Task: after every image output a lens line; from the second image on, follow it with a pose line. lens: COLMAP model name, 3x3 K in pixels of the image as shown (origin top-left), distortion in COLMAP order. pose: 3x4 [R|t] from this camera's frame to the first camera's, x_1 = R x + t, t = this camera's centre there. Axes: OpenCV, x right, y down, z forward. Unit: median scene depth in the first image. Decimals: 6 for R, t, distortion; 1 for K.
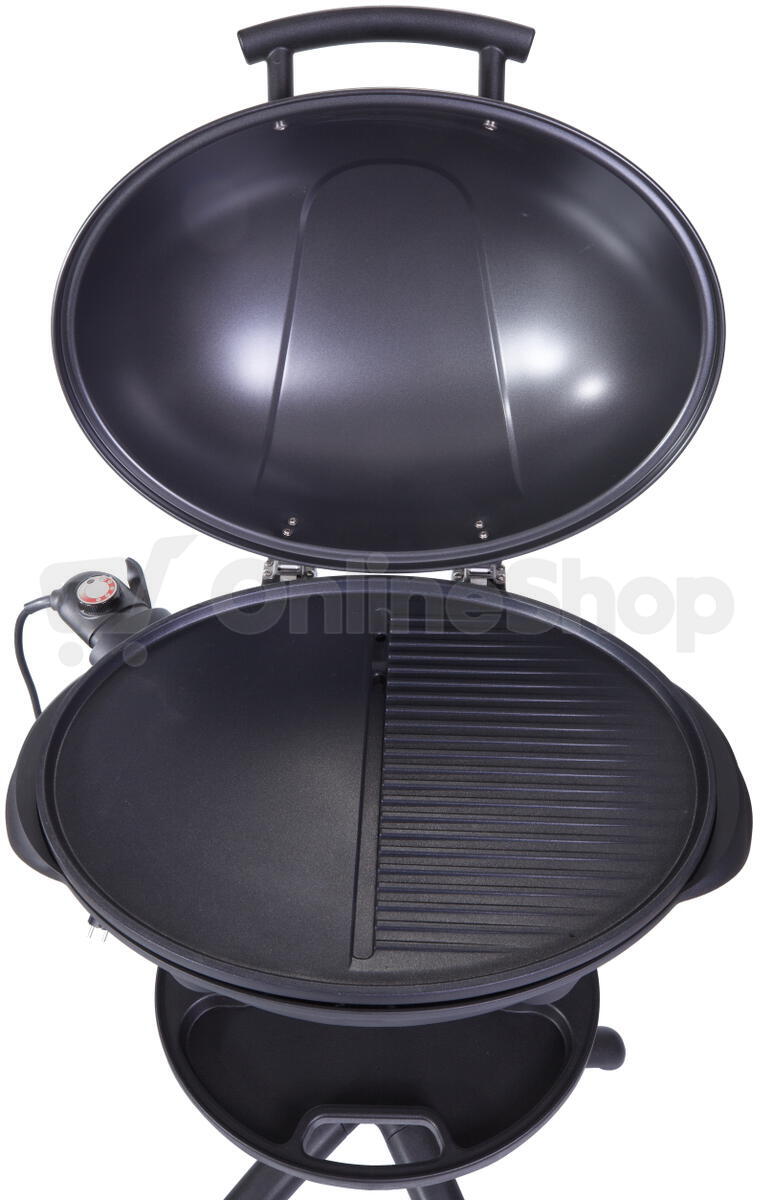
lens RADIAL K [[1043.0, 0, 382.0], [0, 1043.0, 603.3], [0, 0, 1]] dist [0.123194, 0.005883]
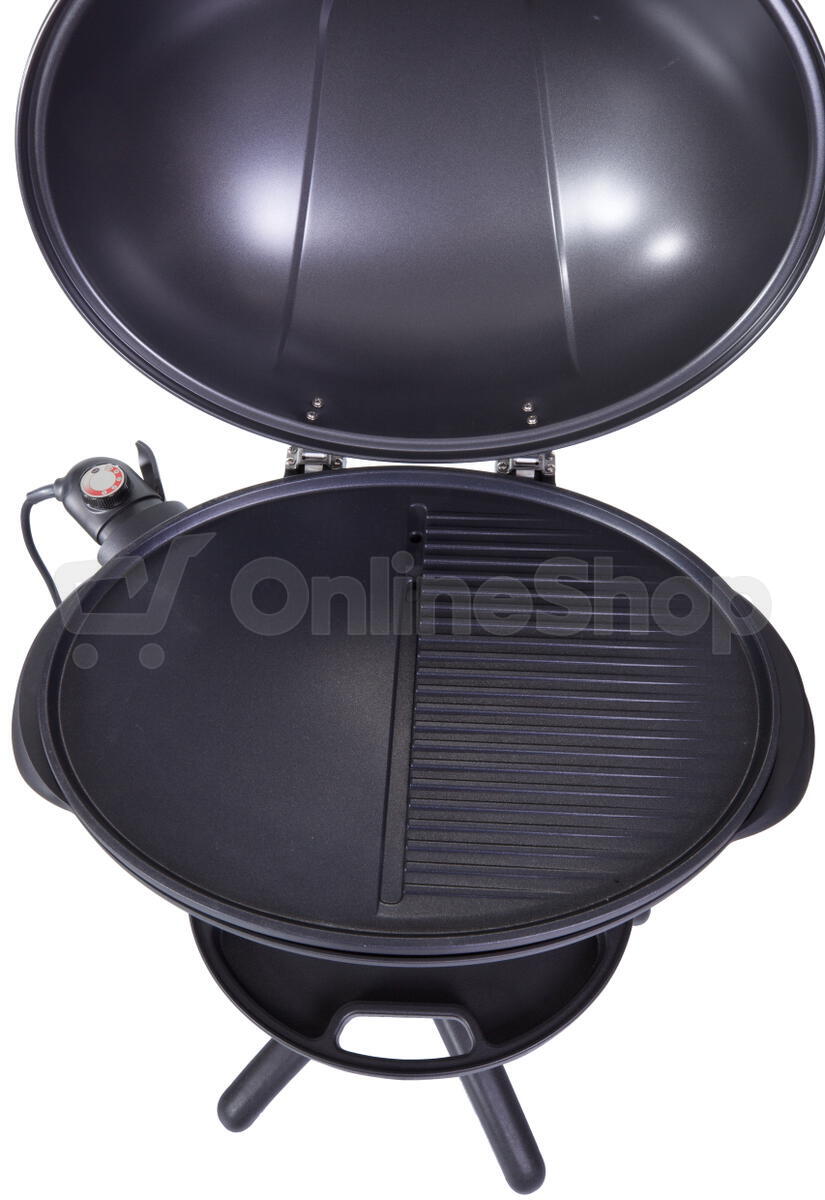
lens RADIAL K [[940.7, 0, 417.3], [0, 940.7, 606.3], [0, 0, 1]] dist [0.060738, 0.038488]
pose [[0.999890, 0.007143, -0.013023, 0.011956], [-0.004495, 0.981188, 0.193003, -0.070711], [0.014157, -0.192923, 0.981112, 0.196884]]
